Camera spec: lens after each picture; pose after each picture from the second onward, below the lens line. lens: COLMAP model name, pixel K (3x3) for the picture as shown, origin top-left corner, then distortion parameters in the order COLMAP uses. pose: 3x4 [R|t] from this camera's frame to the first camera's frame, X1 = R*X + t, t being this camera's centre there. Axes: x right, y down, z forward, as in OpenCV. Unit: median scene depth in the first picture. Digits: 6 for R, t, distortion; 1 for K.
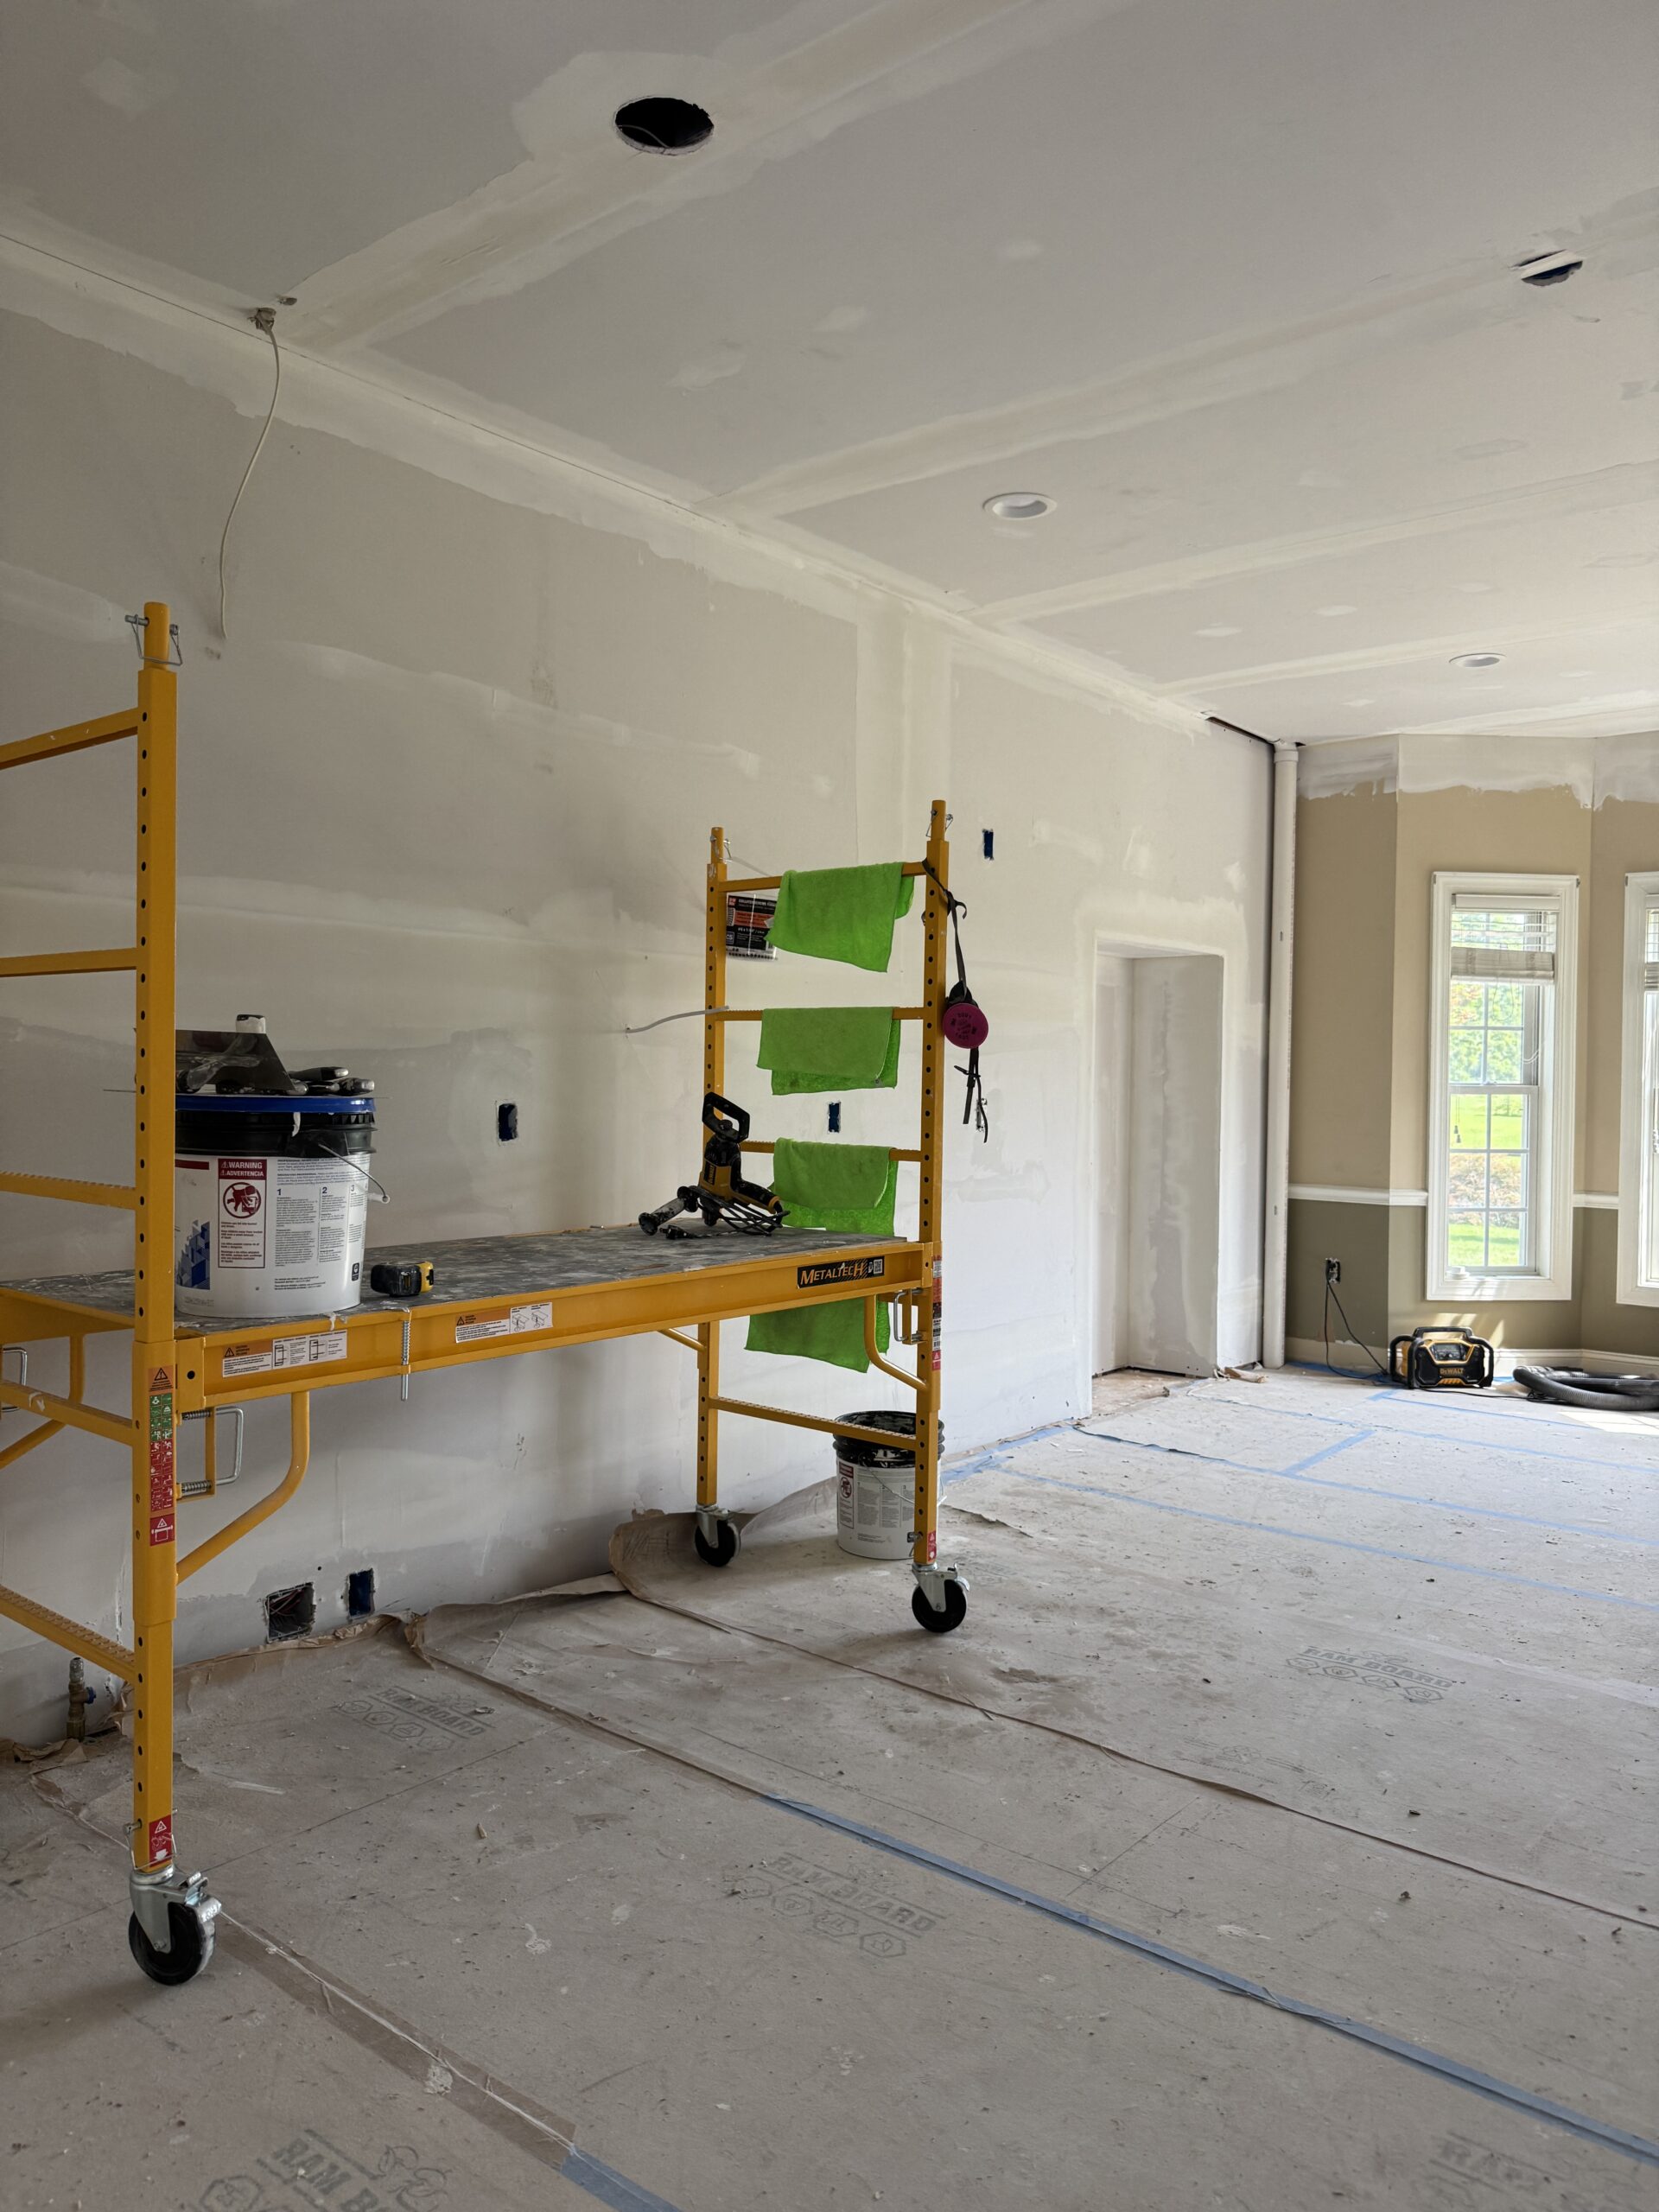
lens RADIAL K [[1558.0, 0, 829.5], [0, 1558.0, 1106.0], [0, 0, 1]] dist [0.058375, -0.103607]
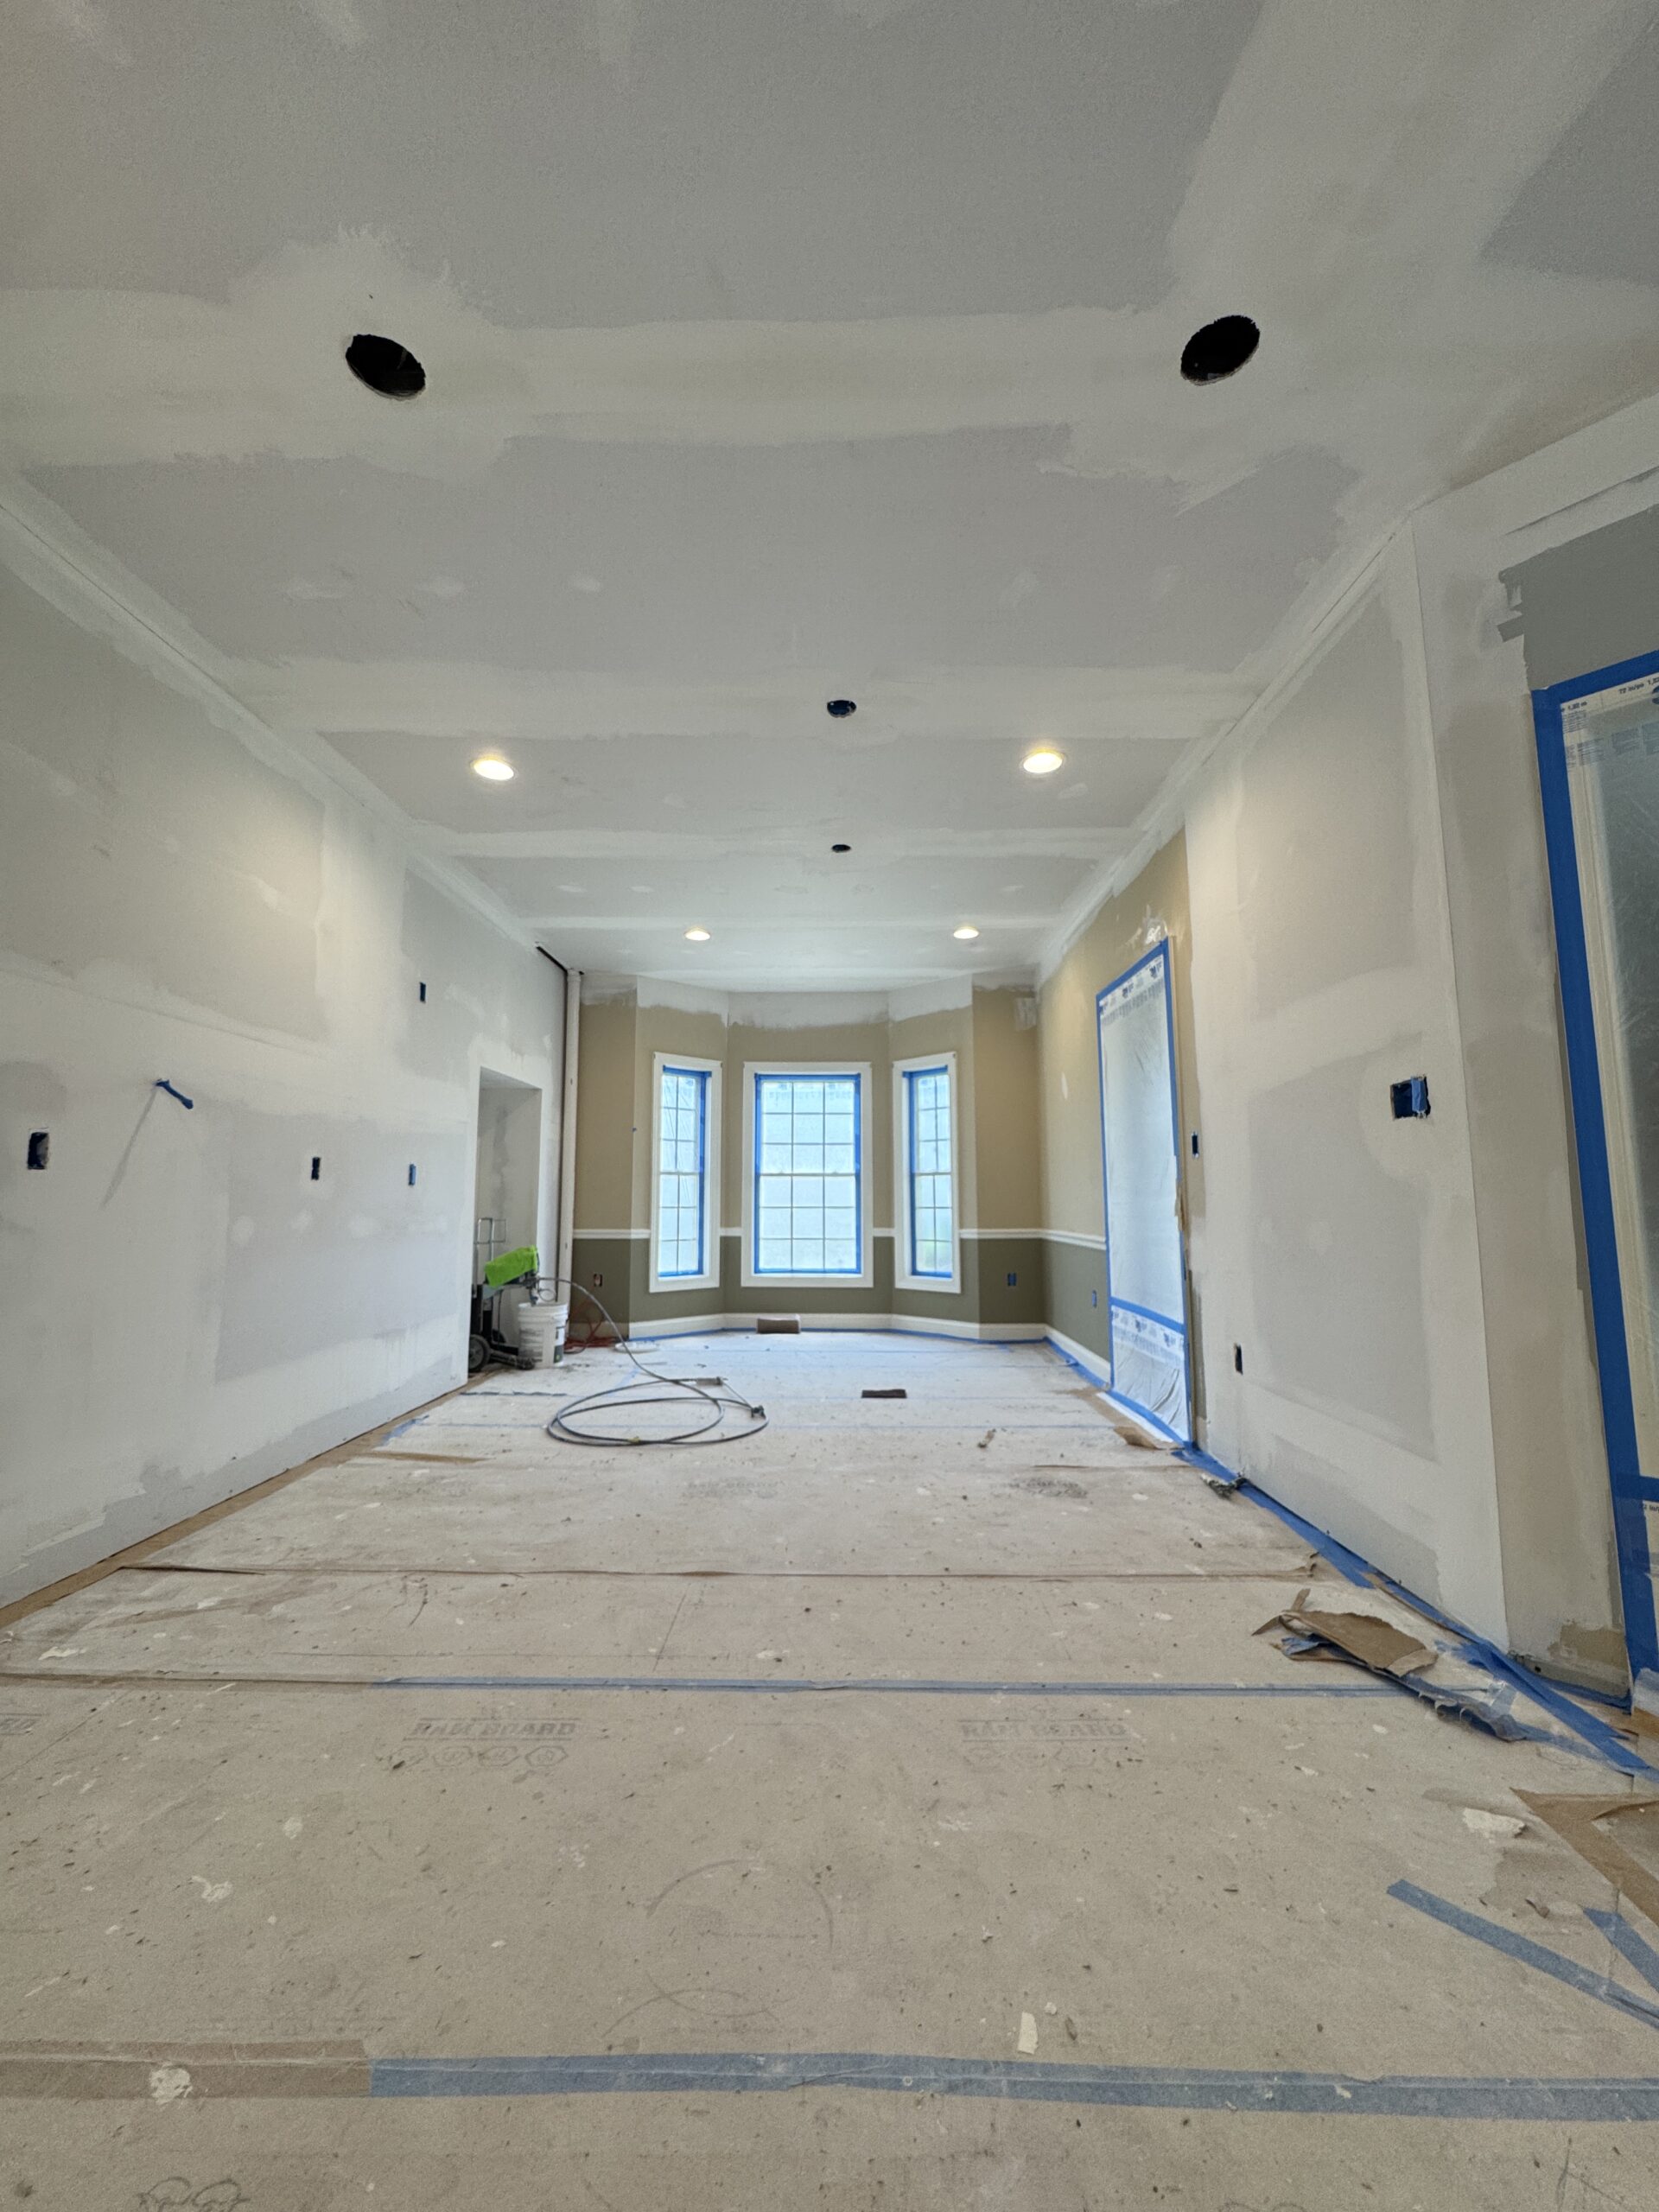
lens RADIAL K [[886.0, 0, 829.5], [0, 886.0, 1106.0], [0, 0, 1]] dist [-0.002123, -0.000353]
pose [[0.779353, 0.055885, 0.624088, -0.140656], [0.022693, 0.992844, -0.117245, 0.057211], [-0.626174, 0.105538, 0.772507, 0.138578]]
